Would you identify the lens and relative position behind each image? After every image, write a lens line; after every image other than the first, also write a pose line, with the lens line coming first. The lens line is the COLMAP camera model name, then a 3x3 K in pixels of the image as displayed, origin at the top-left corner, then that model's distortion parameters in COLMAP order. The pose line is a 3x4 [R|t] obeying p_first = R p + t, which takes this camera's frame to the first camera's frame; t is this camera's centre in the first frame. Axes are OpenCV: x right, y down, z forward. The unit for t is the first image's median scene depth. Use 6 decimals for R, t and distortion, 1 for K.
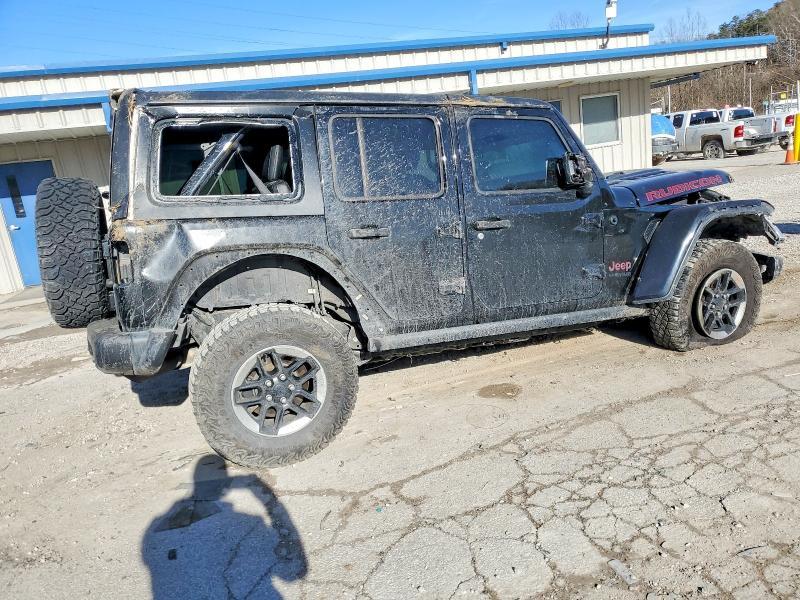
lens RADIAL K [[662.8, 0, 400.0], [0, 662.8, 300.0], [0, 0, 1]] dist [0.041251, -0.004973]
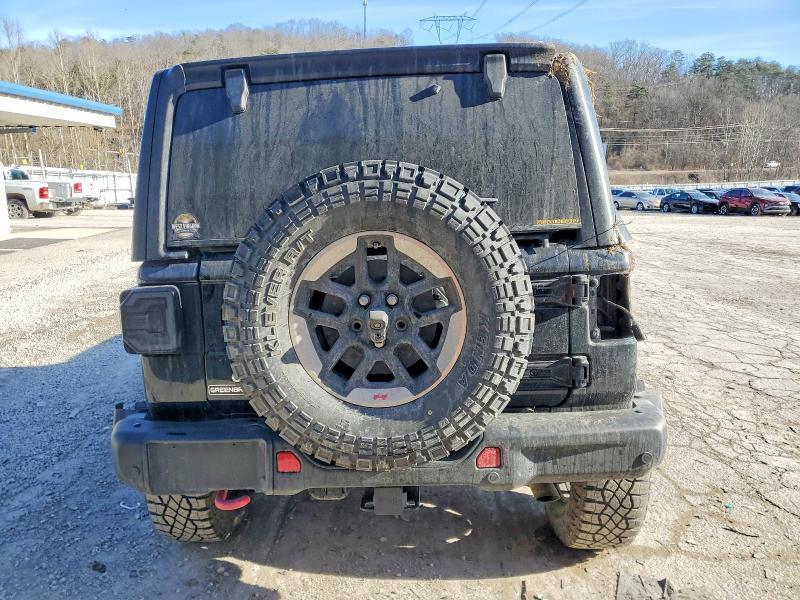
lens RADIAL K [[662.8, 0, 400.0], [0, 662.8, 300.0], [0, 0, 1]] dist [0.041251, -0.004973]
pose [[0.355899, -0.048114, 0.933285, -0.228417], [0.146642, 0.989177, -0.004925, -0.016912], [-0.922948, 0.138612, 0.359102, 0.196829]]
